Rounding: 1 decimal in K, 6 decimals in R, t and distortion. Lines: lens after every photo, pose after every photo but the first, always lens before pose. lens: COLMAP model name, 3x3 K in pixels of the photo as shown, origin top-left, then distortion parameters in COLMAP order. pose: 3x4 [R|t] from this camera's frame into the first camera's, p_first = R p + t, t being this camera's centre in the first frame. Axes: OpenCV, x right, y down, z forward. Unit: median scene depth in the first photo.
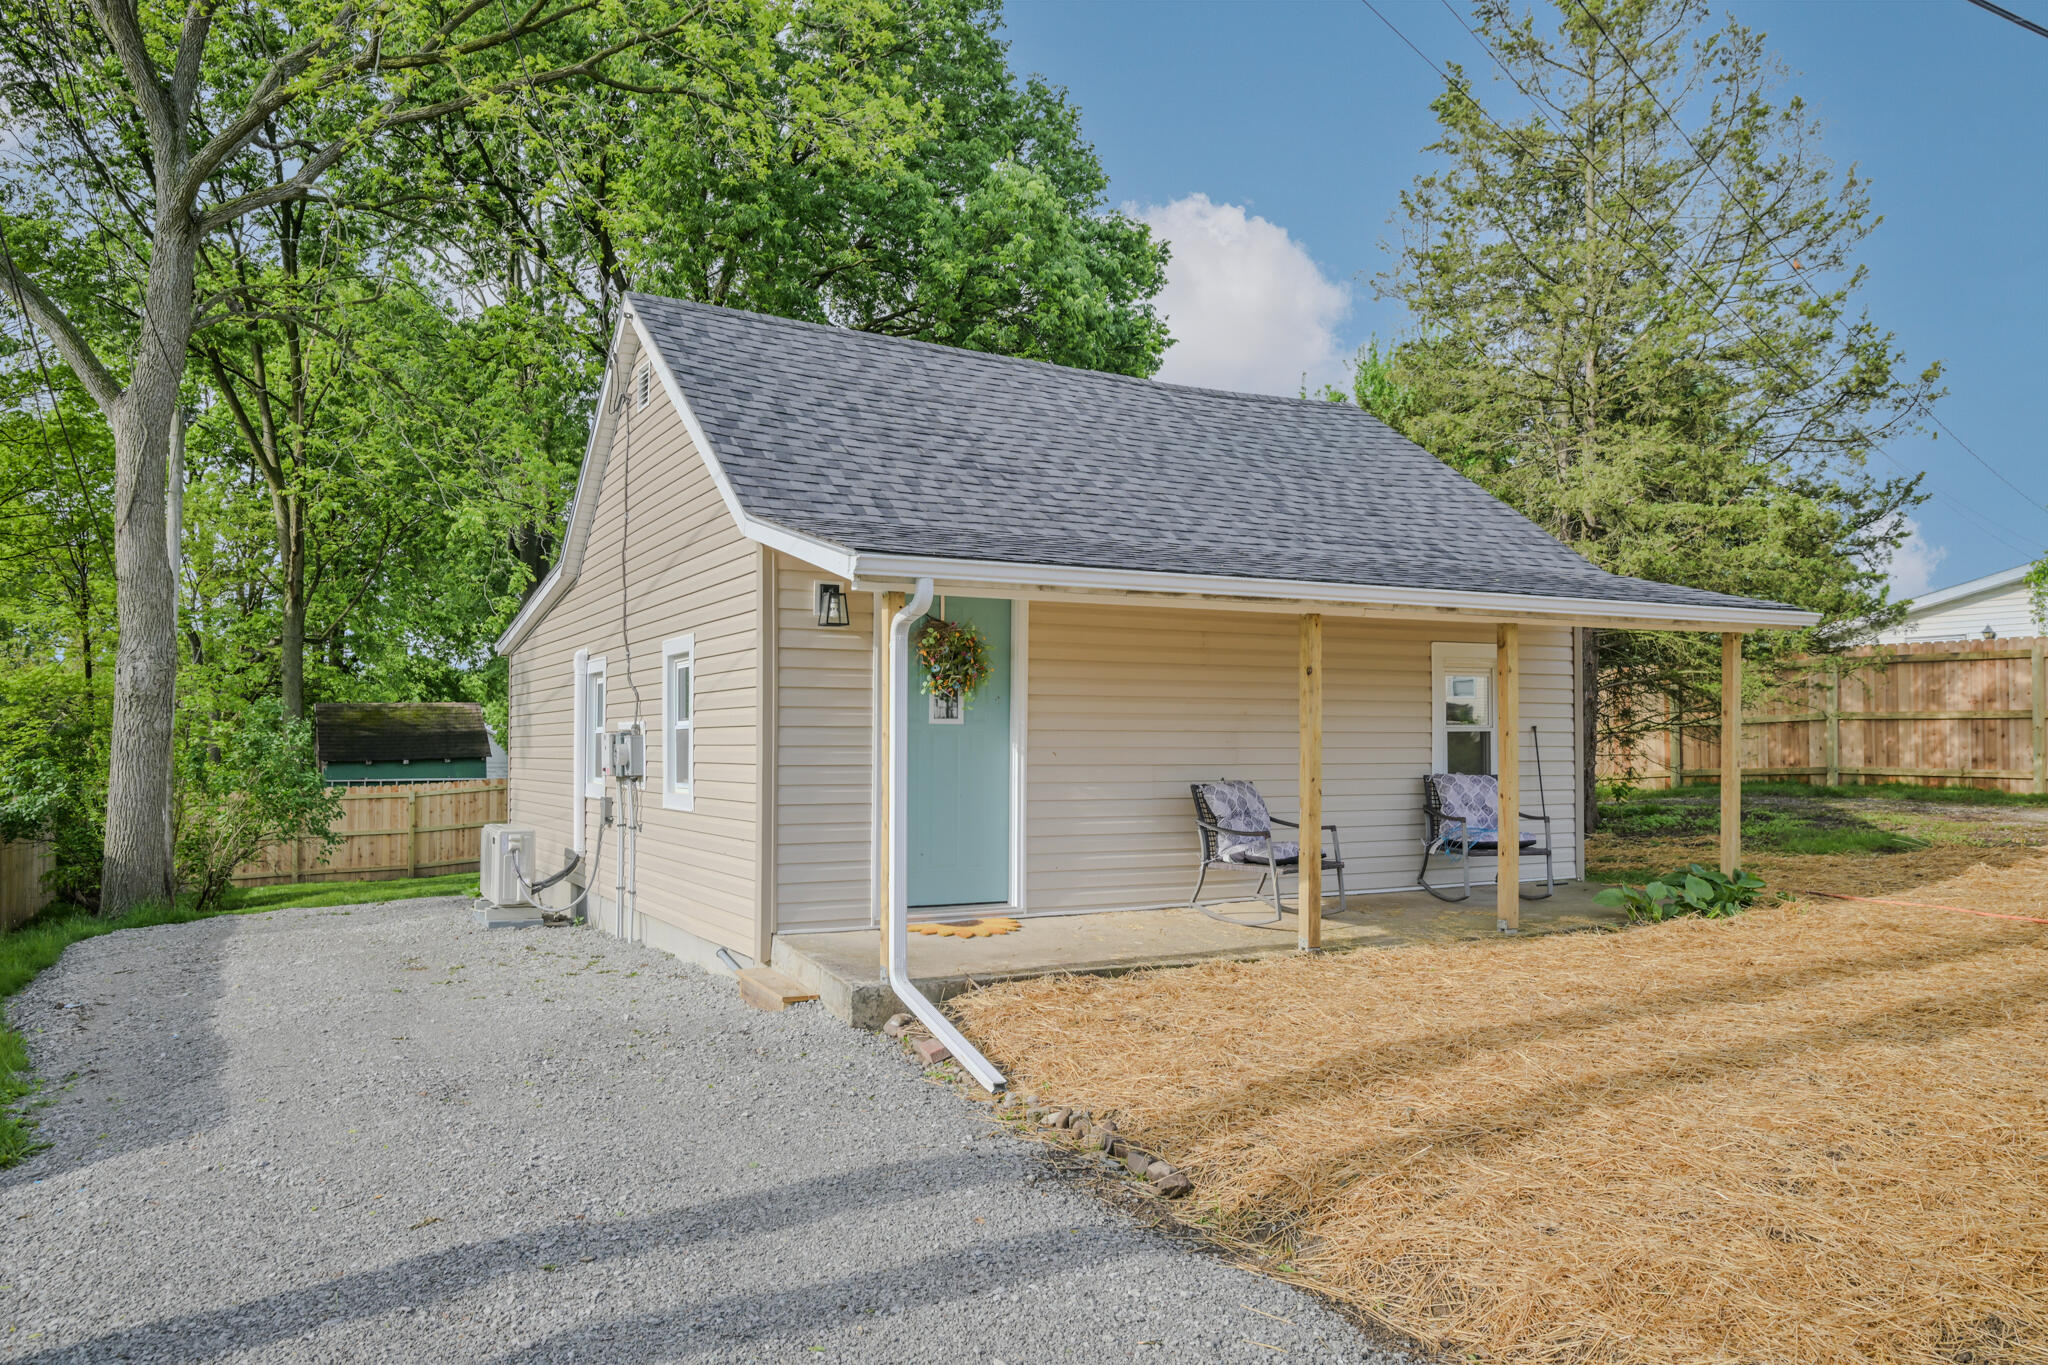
lens RADIAL K [[1417.4, 0, 1024.0], [0, 1417.4, 682.5], [0, 0, 1]] dist [-0.000709, -0.000251]
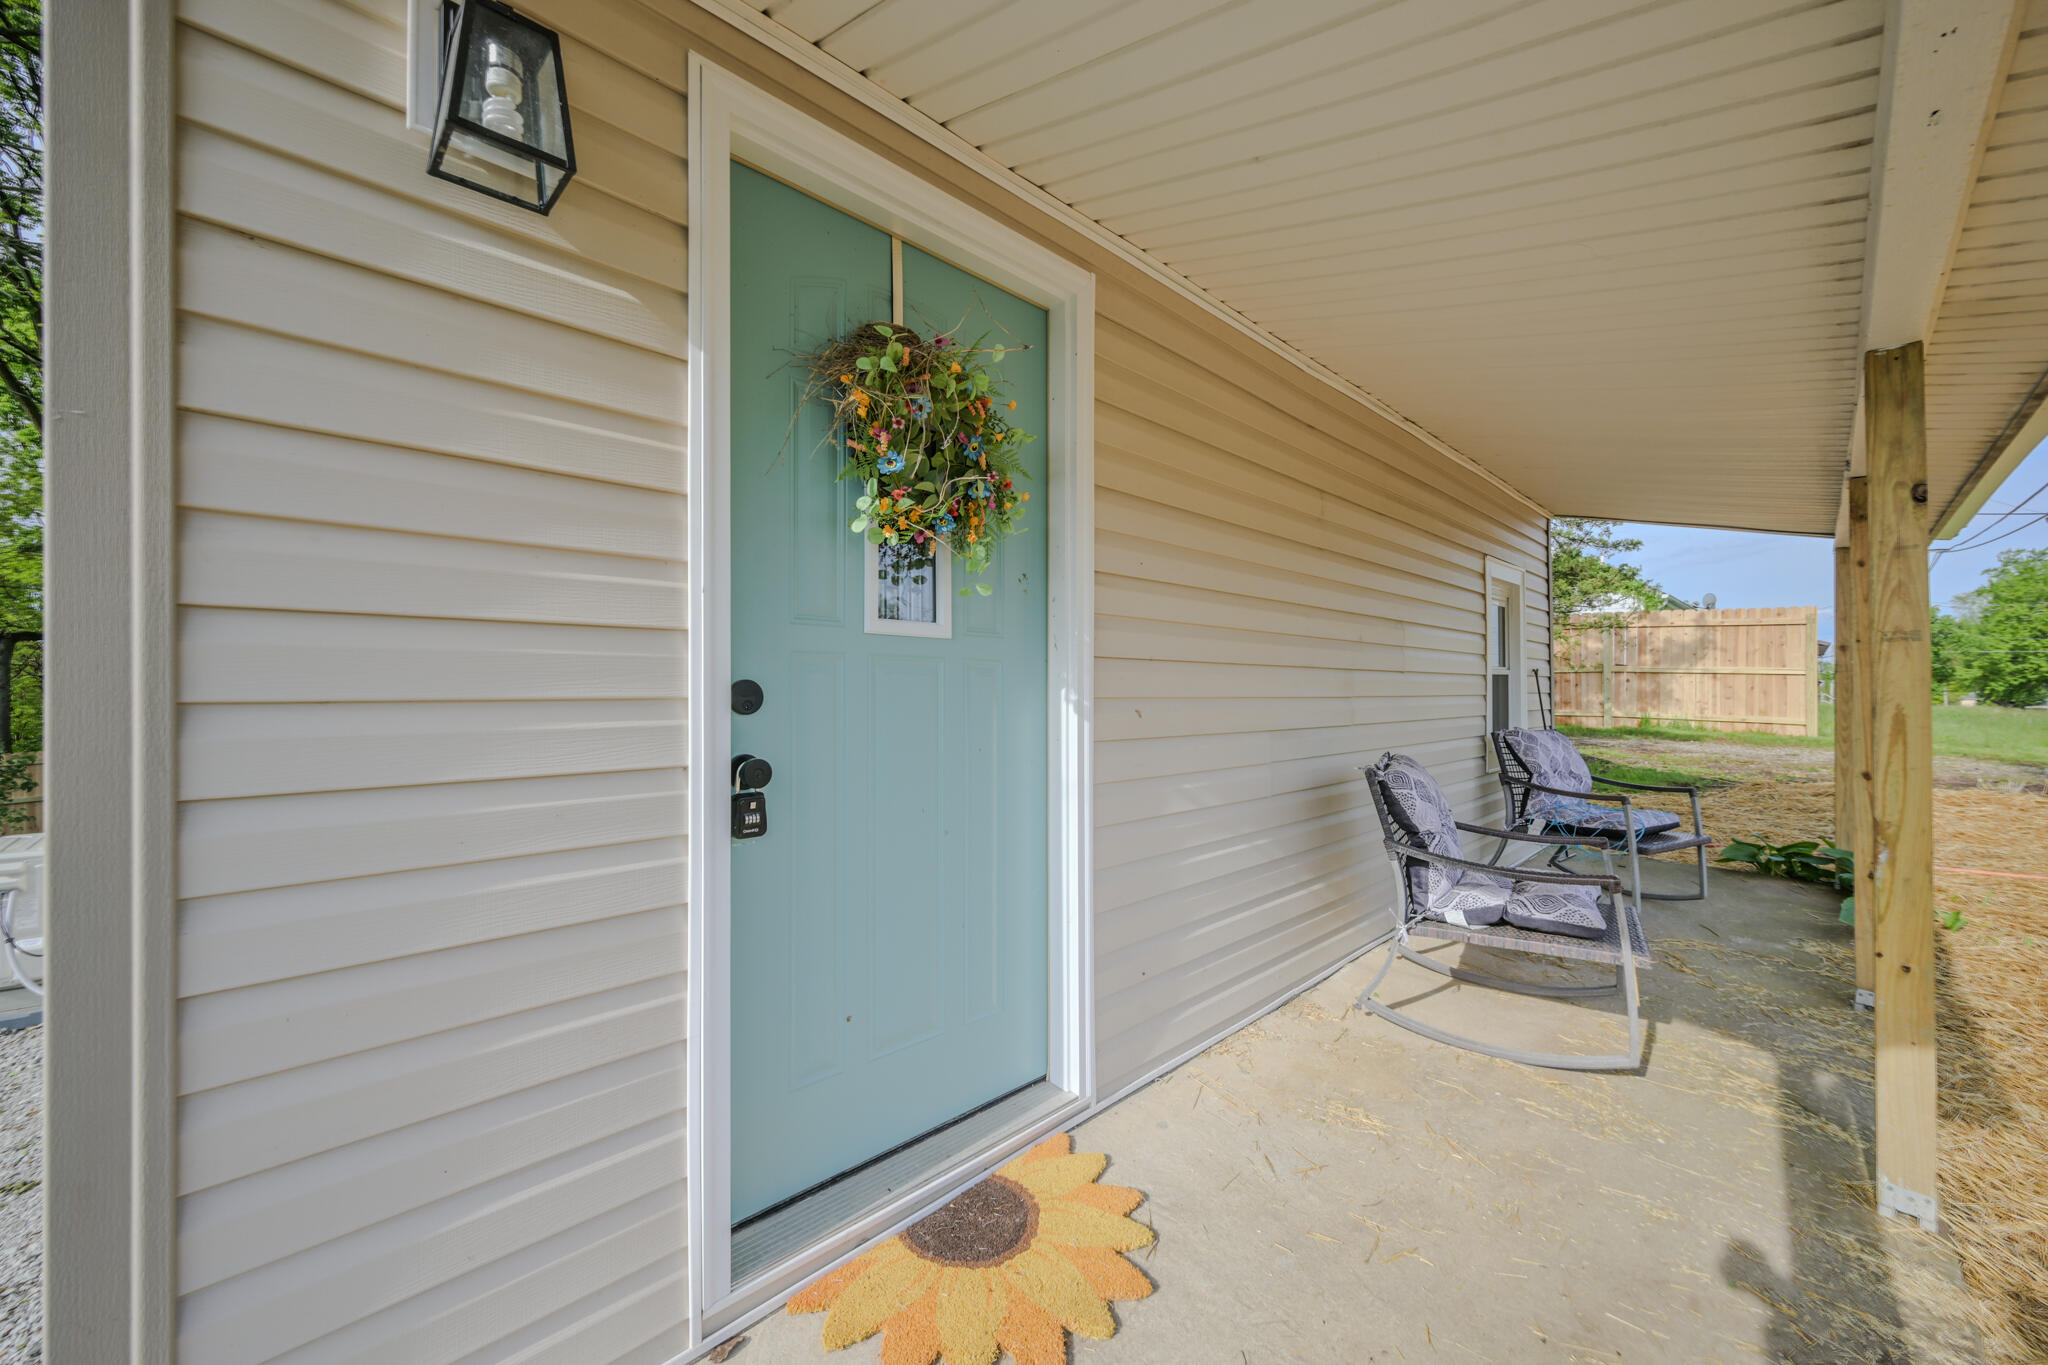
lens RADIAL K [[787.2, 0, 1024.0], [0, 787.2, 682.5], [0, 0, 1]] dist [0.000219, 0.000059]
pose [[0.963766, 0.002191, 0.266740, -0.078503], [-0.010040, 0.999556, 0.028068, 0.034892], [-0.266560, -0.029730, 0.963360, 0.780193]]
